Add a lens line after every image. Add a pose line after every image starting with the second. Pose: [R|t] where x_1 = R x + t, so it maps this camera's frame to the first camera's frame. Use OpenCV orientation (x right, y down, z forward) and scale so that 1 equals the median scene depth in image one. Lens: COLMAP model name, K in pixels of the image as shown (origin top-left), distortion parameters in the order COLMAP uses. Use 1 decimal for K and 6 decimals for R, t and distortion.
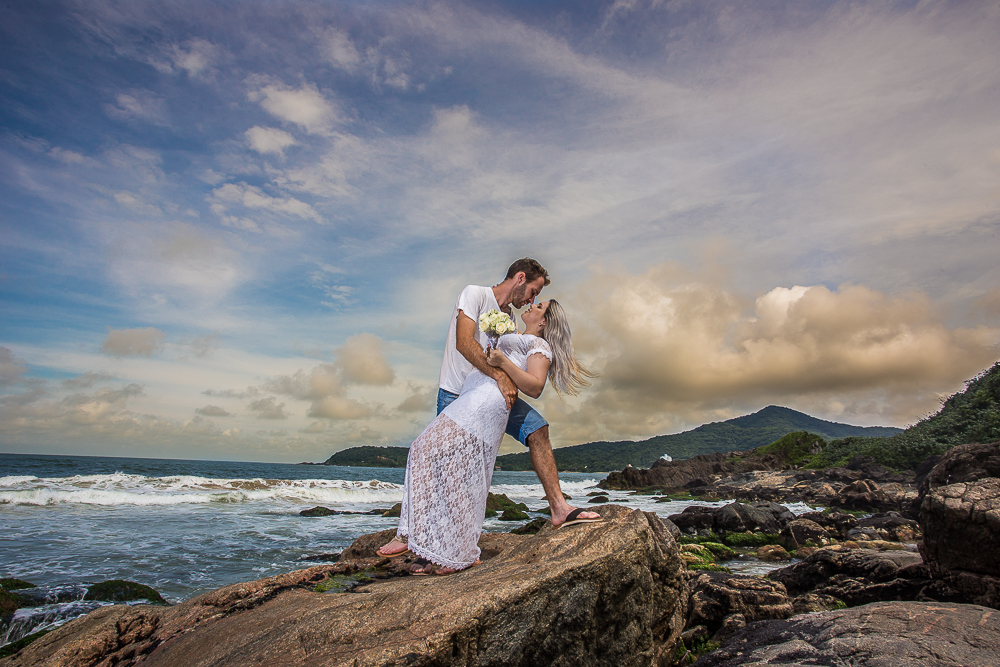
lens RADIAL K [[476.7, 0, 497.1], [0, 476.7, 348.6], [0, 0, 1]] dist [-0.066754, 0.028972]
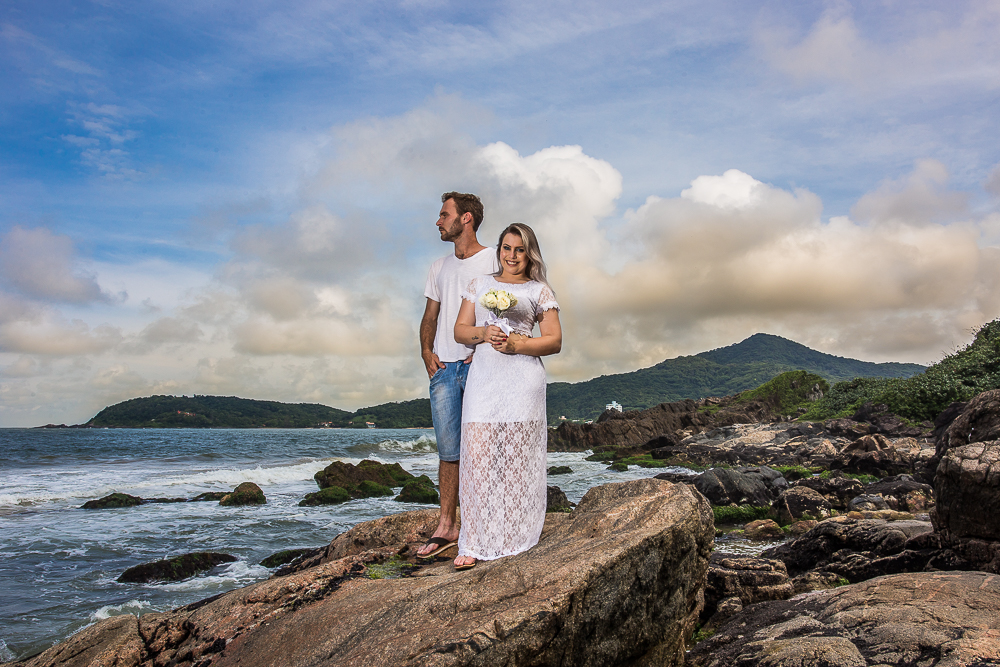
lens RADIAL K [[720.5, 0, 500.0], [0, 720.5, 333.5], [0, 0, 1]] dist [-0.069747, 0.109571]
pose [[0.983981, -0.000599, 0.178275, -0.121979], [-0.021002, 0.992641, 0.119257, -0.051134], [-0.177035, -0.121091, 0.976727, -0.132343]]
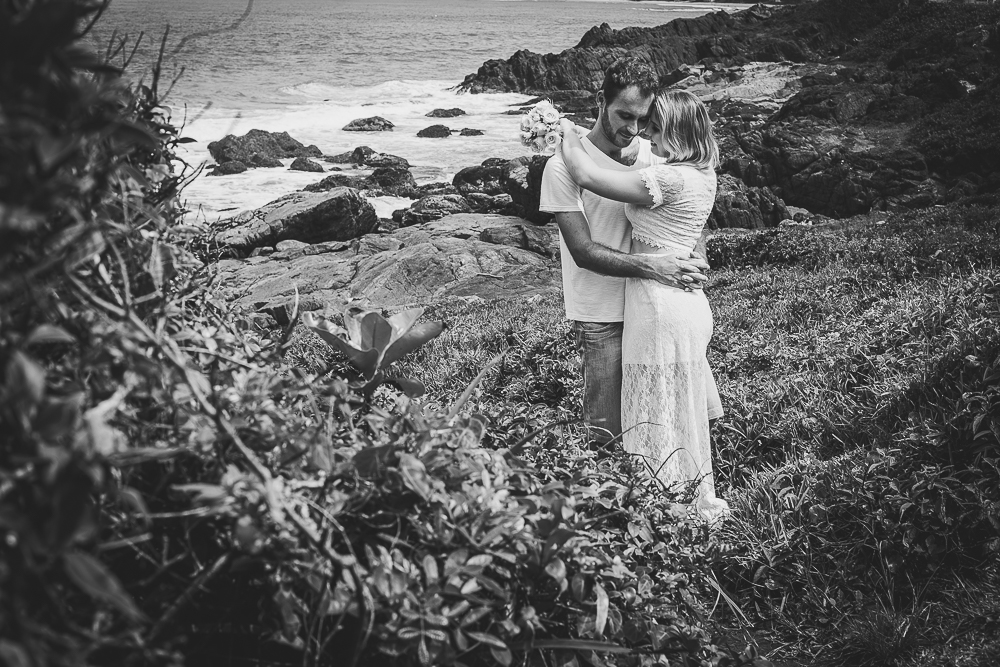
lens RADIAL K [[1456.4, 0, 500.0], [0, 1456.4, 333.5], [0, 0, 1]] dist [-0.010271, -0.015919]
pose [[0.982042, -0.049874, 0.181951, -0.414290], [-0.039760, 0.888053, 0.458019, -2.226167], [-0.184425, -0.457028, 0.870122, -5.521362]]
